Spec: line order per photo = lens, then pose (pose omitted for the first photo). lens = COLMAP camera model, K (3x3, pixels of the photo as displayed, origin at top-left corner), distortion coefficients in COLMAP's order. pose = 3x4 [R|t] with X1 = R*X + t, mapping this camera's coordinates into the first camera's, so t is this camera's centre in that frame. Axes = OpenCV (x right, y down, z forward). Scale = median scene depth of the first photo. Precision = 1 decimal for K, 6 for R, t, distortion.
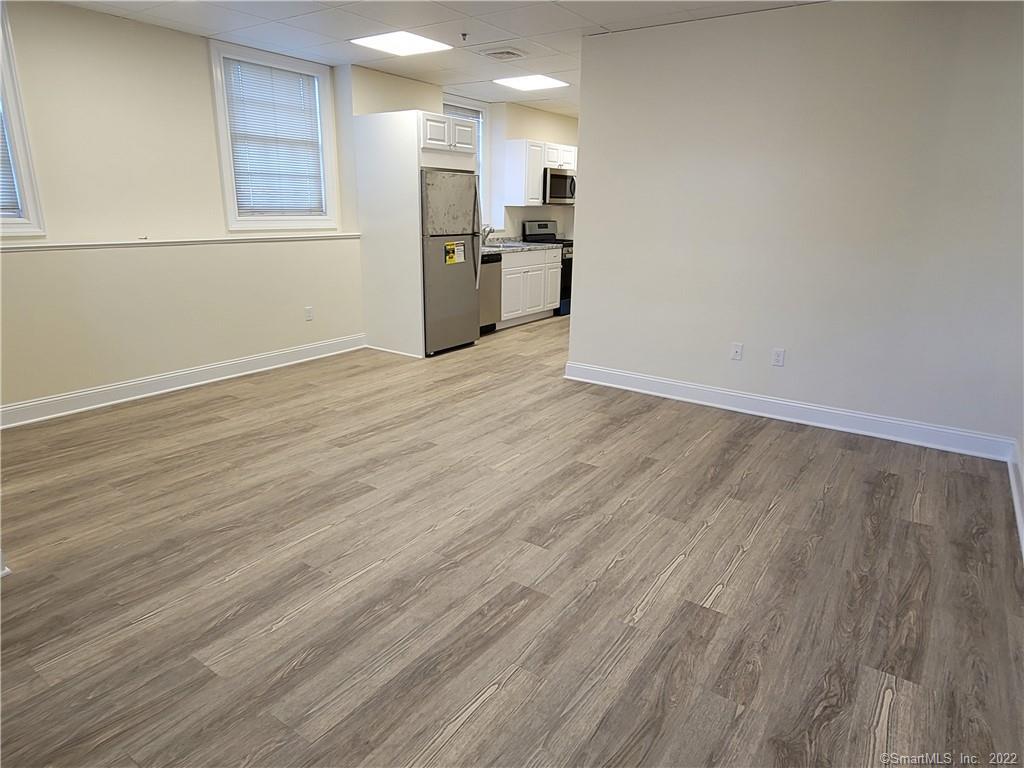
lens RADIAL K [[628.8, 0, 512.0], [0, 628.8, 384.0], [0, 0, 1]] dist [-0.003217, -0.002943]
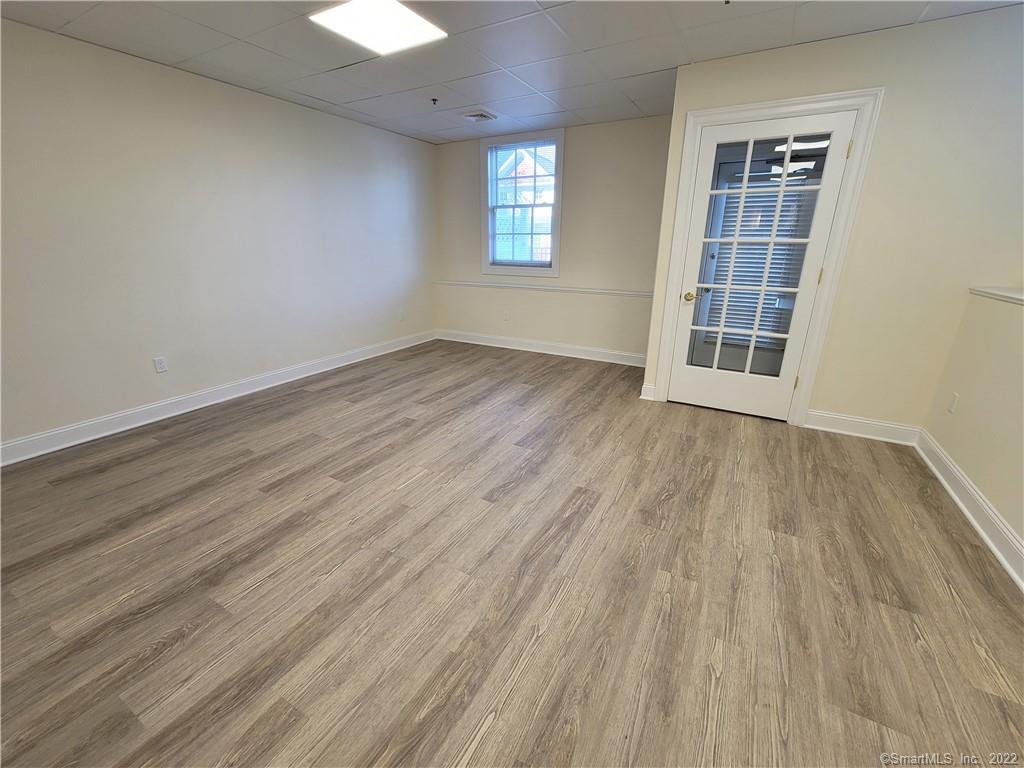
lens RADIAL K [[417.7, 0, 512.0], [0, 417.7, 384.0], [0, 0, 1]] dist [-0.000197, -0.000039]
pose [[-0.995614, 0.013019, -0.092651, -0.118112], [-0.041994, 0.822739, 0.566866, -0.436454], [0.083608, 0.568270, -0.818583, 1.559225]]
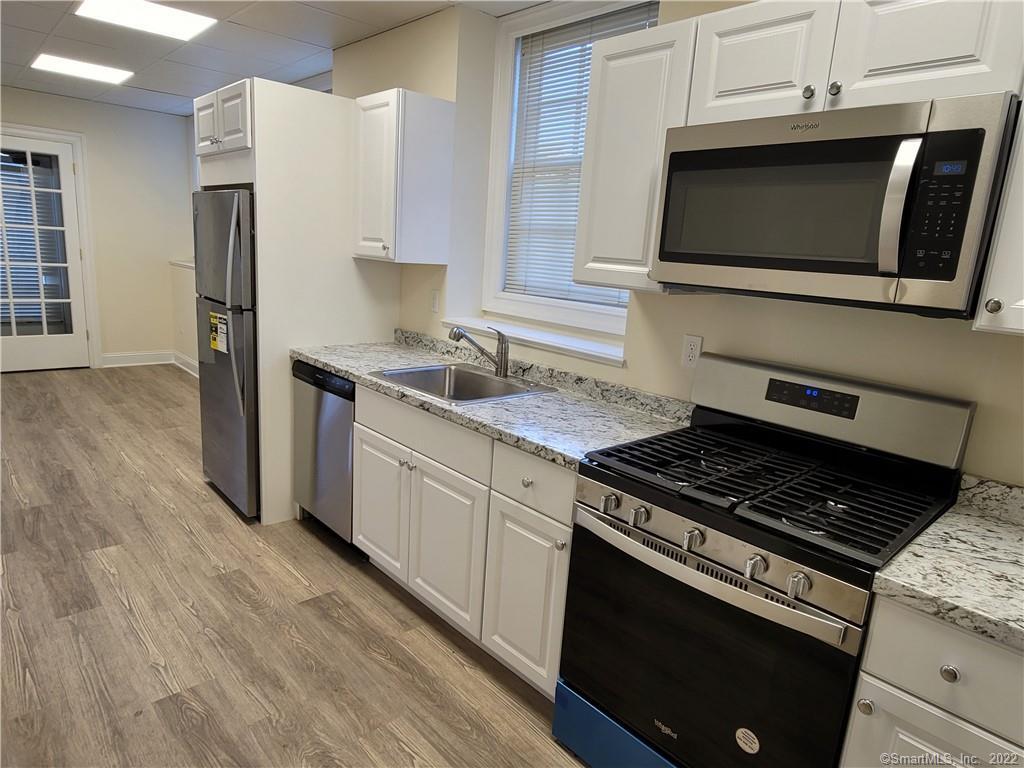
lens RADIAL K [[628.8, 0, 512.0], [0, 628.8, 384.0], [0, 0, 1]] dist [-0.003217, -0.002943]
pose [[-0.216503, 0.177946, -0.959928, 0.675349], [-0.335627, 0.909753, 0.244343, -0.668727], [0.916778, 0.375079, -0.137241, 2.284550]]
